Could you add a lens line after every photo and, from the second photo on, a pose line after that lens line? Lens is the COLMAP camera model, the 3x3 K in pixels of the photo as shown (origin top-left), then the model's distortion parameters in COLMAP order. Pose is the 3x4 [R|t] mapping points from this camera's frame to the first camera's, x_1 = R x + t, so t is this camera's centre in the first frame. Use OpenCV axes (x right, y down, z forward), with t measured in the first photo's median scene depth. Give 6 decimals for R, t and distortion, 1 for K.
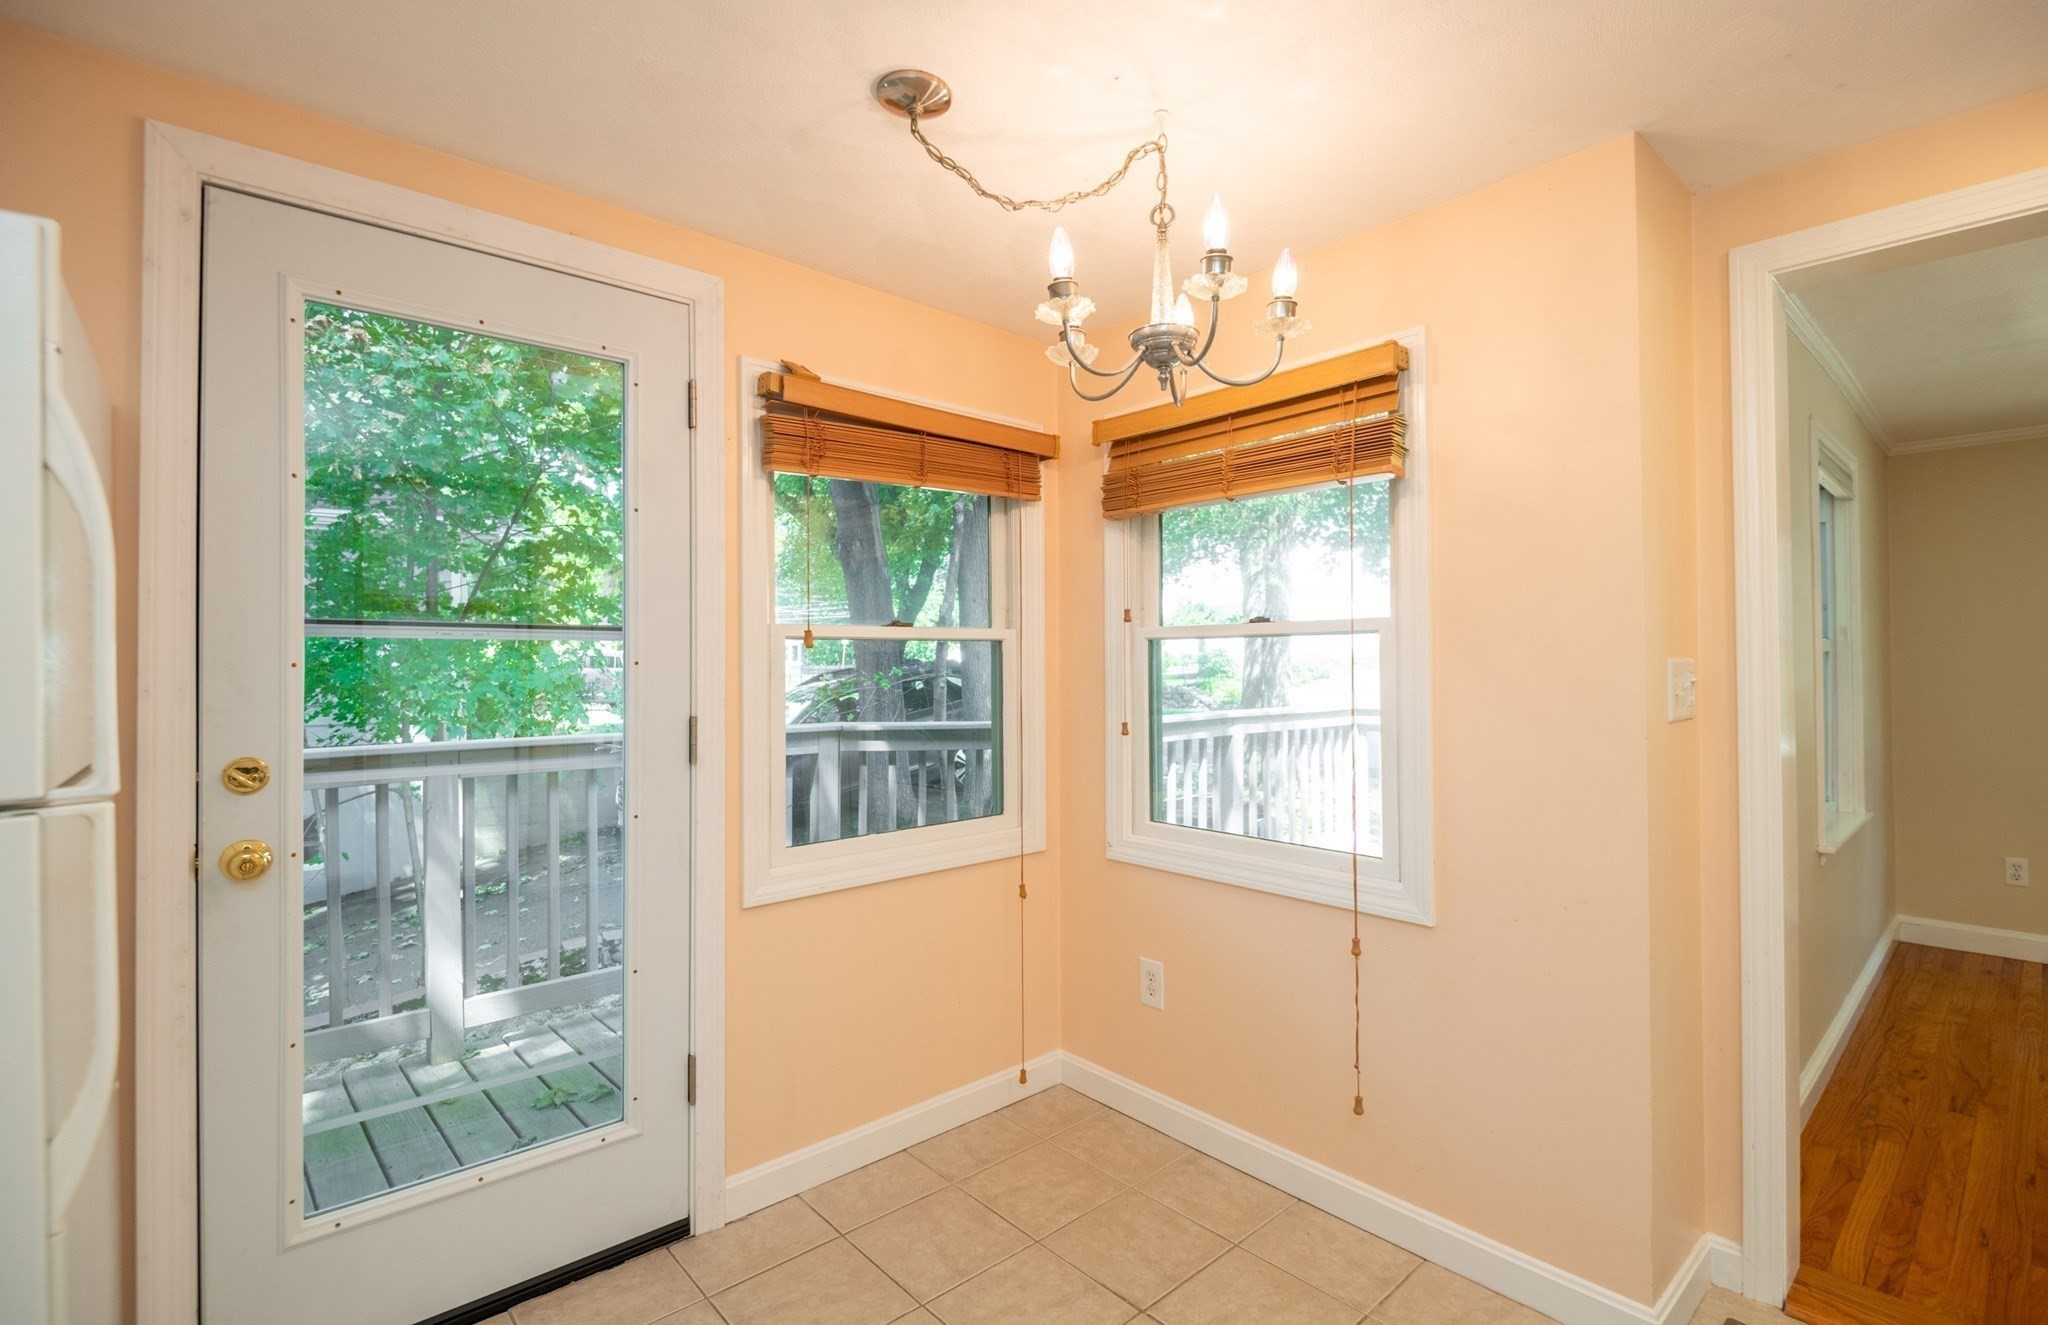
lens RADIAL K [[932.2, 0, 1027.5], [0, 932.2, 652.4], [0, 0, 1]] dist [0.029275, -0.027173]
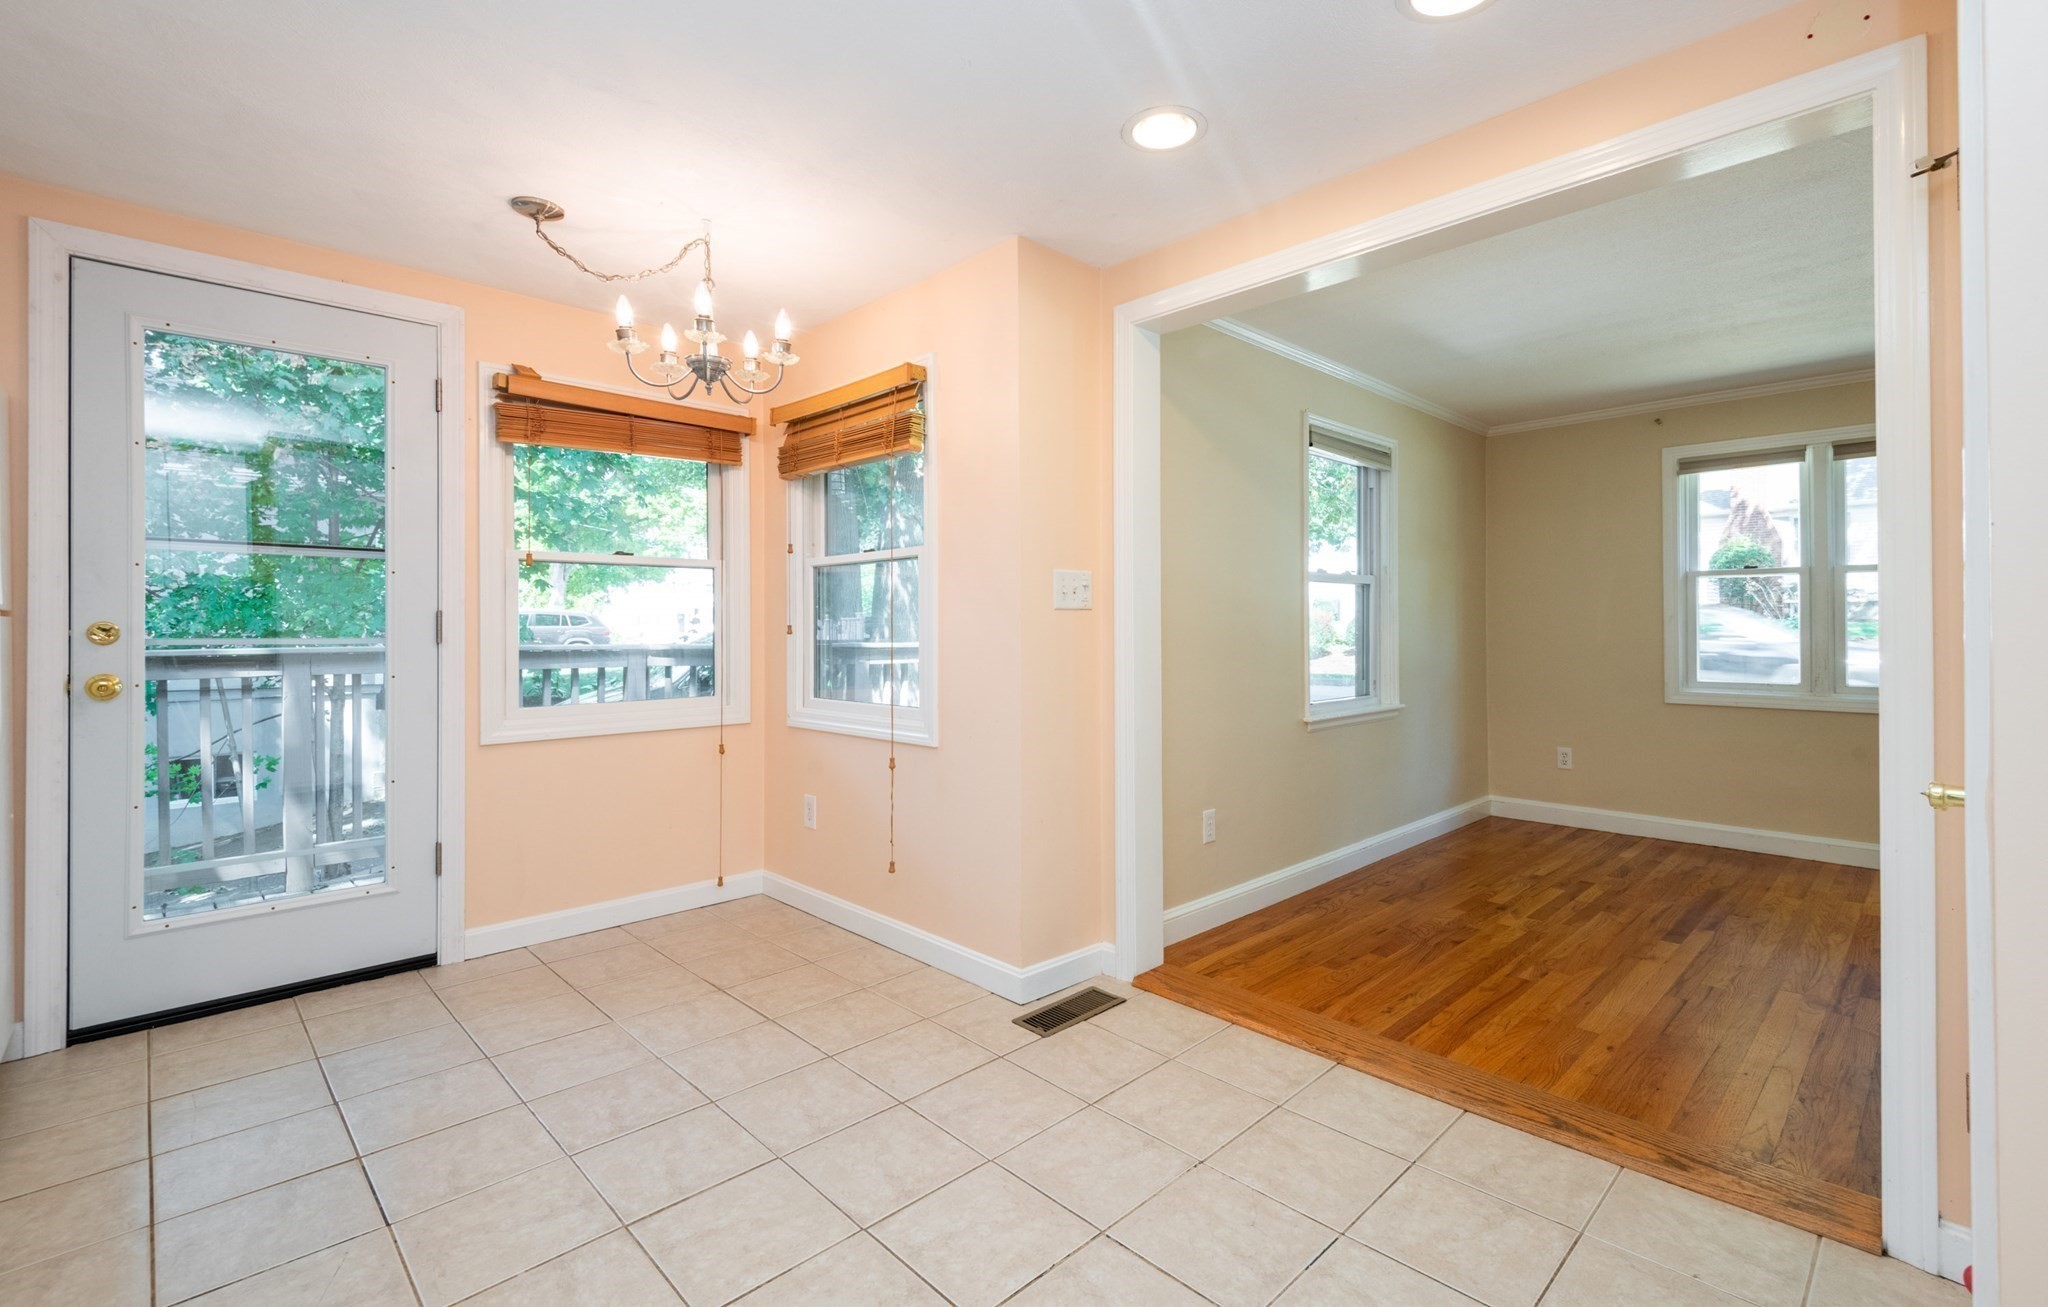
lens RADIAL K [[906.6, 0, 1031.0], [0, 906.6, 623.6], [0, 0, 1]] dist [0.025752, -0.015238]
pose [[0.999068, 0.001992, 0.043128, 0.479379], [-0.002236, 0.999982, 0.005624, 0.075812], [-0.043116, -0.005715, 0.999054, -0.439040]]
